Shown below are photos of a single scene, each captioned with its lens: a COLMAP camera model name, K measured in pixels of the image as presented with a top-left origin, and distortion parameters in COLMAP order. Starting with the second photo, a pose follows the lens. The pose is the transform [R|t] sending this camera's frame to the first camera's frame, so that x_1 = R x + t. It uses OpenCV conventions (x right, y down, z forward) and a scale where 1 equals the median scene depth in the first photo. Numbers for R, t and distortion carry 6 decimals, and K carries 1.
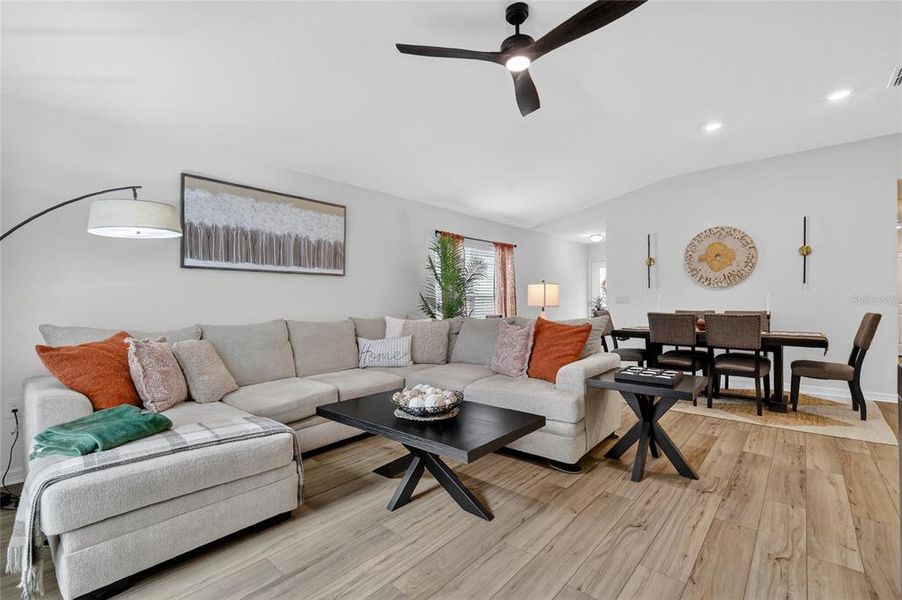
lens RADIAL K [[395.4, 0, 456.0], [0, 395.4, 300.0], [0, 0, 1]] dist [0.004969, 0.000207]
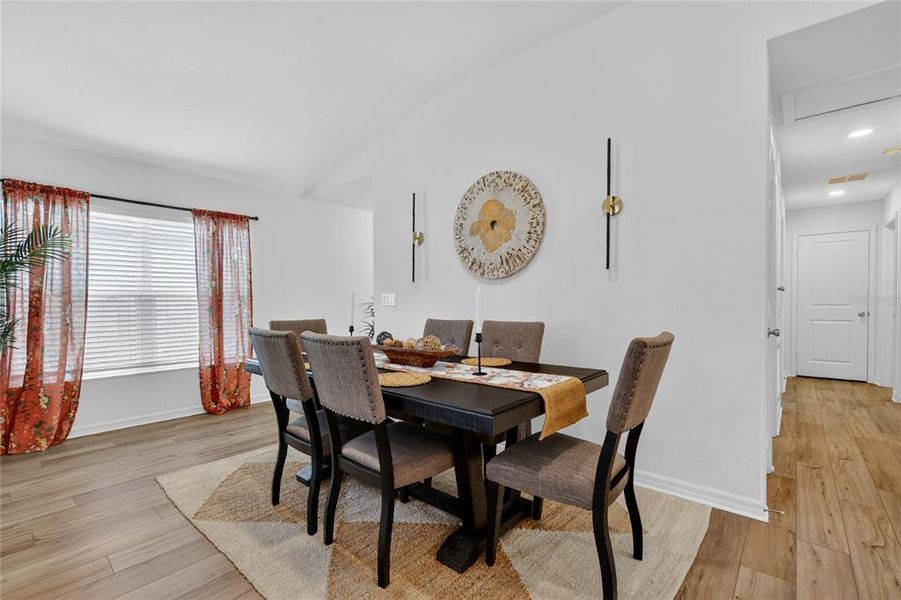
lens RADIAL K [[397.9, 0, 453.1], [0, 397.9, 307.9], [0, 0, 1]] dist [0.003043, 0.000279]
pose [[0.999972, -0.000720, 0.007491, 0.794247], [0.000589, 0.999846, 0.017539, -0.000706], [-0.007502, -0.017534, 0.999818, 0.568430]]
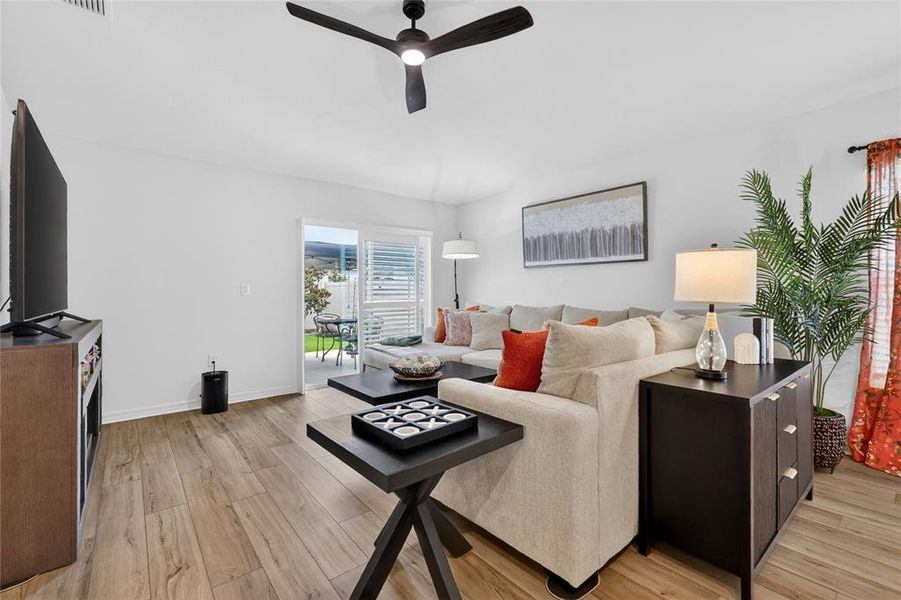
lens RADIAL K [[396.2, 0, 454.5], [0, 396.2, 288.8], [0, 0, 1]] dist [0.000563, -0.000050]
pose [[-0.158515, -0.001038, -0.987356, 0.698627], [0.007800, 0.999967, -0.002303, 0.001136], [0.987326, -0.008067, -0.158502, 0.769675]]
